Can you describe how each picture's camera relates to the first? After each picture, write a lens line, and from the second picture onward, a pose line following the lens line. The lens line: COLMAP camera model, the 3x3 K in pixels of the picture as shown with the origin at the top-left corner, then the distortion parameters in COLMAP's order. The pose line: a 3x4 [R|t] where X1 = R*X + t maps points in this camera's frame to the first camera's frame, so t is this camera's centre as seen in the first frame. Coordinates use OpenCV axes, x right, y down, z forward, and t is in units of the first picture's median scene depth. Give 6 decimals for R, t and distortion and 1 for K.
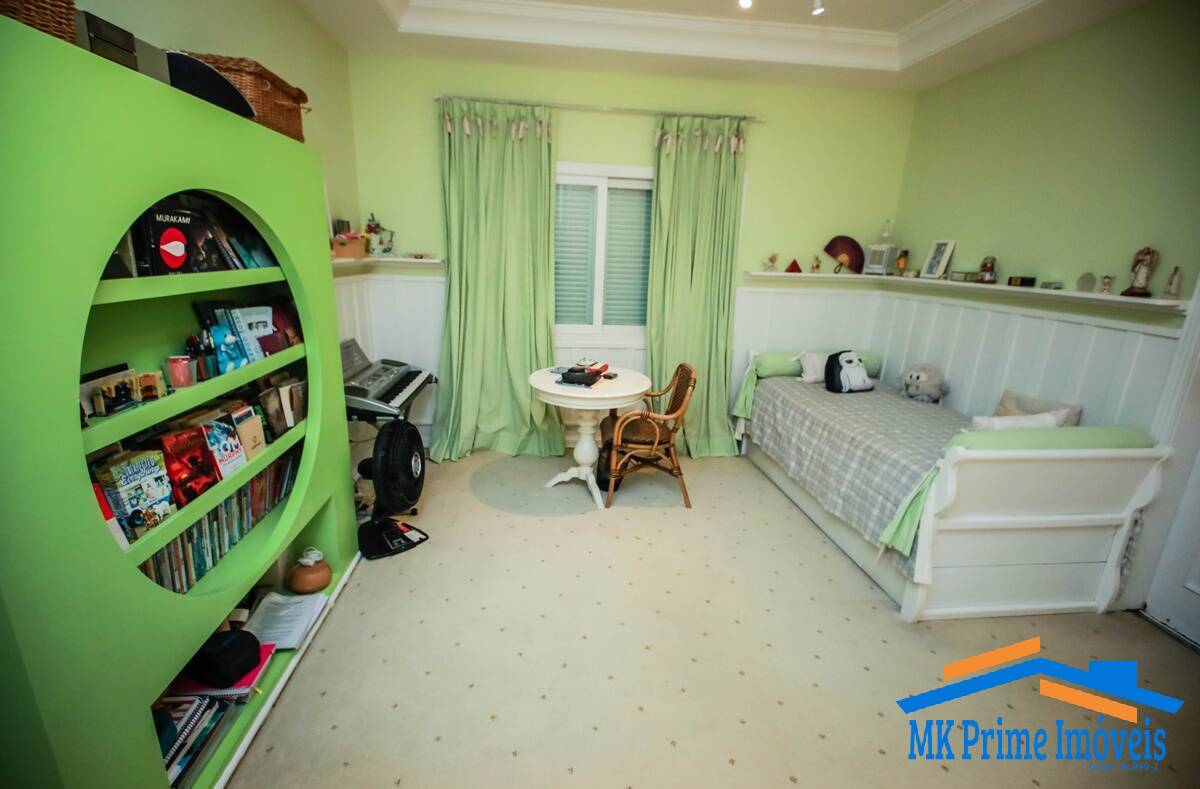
lens RADIAL K [[521.9, 0, 600.0], [0, 521.9, 394.5], [0, 0, 1]] dist [-0.033739, -0.000412]
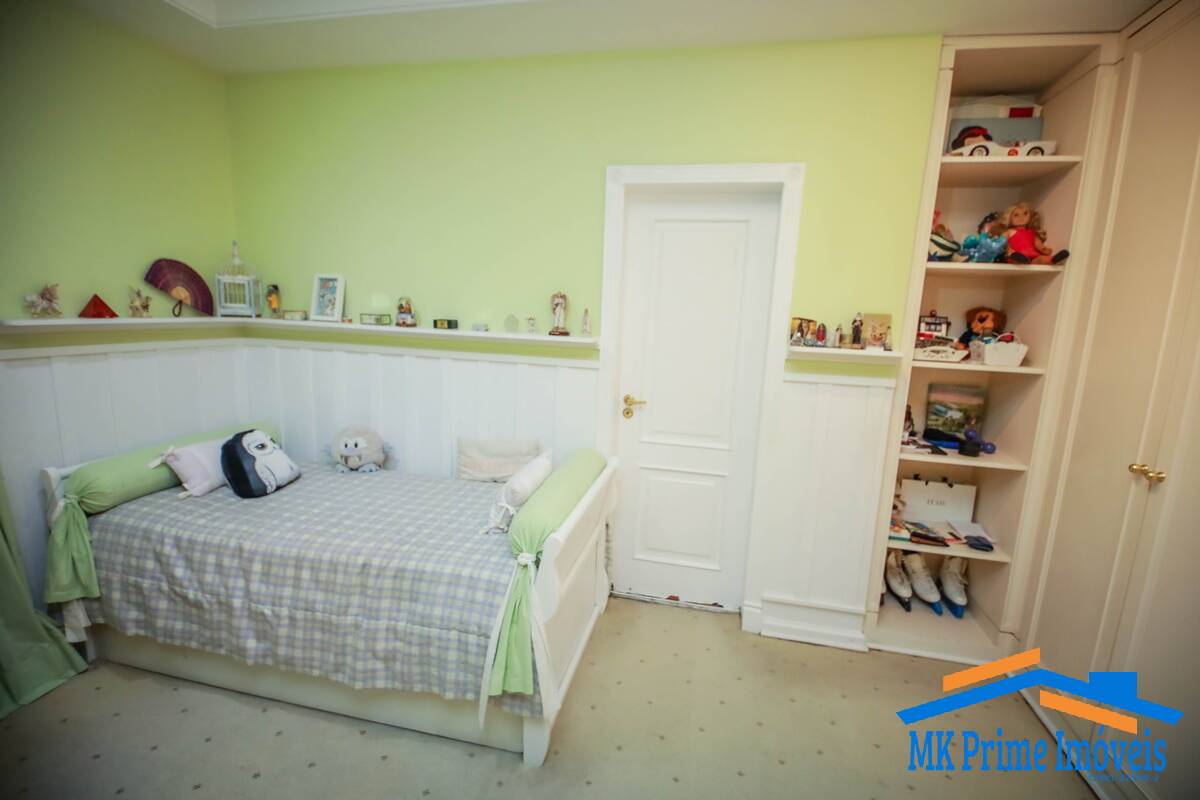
lens RADIAL K [[517.7, 0, 597.2], [0, 517.7, 402.9], [0, 0, 1]] dist [0.031497, -0.025843]
pose [[0.318202, -0.174150, 0.931890, -0.010616], [0.213295, 0.970932, 0.108615, -0.117266], [-0.923717, 0.164206, 0.346098, 0.403792]]
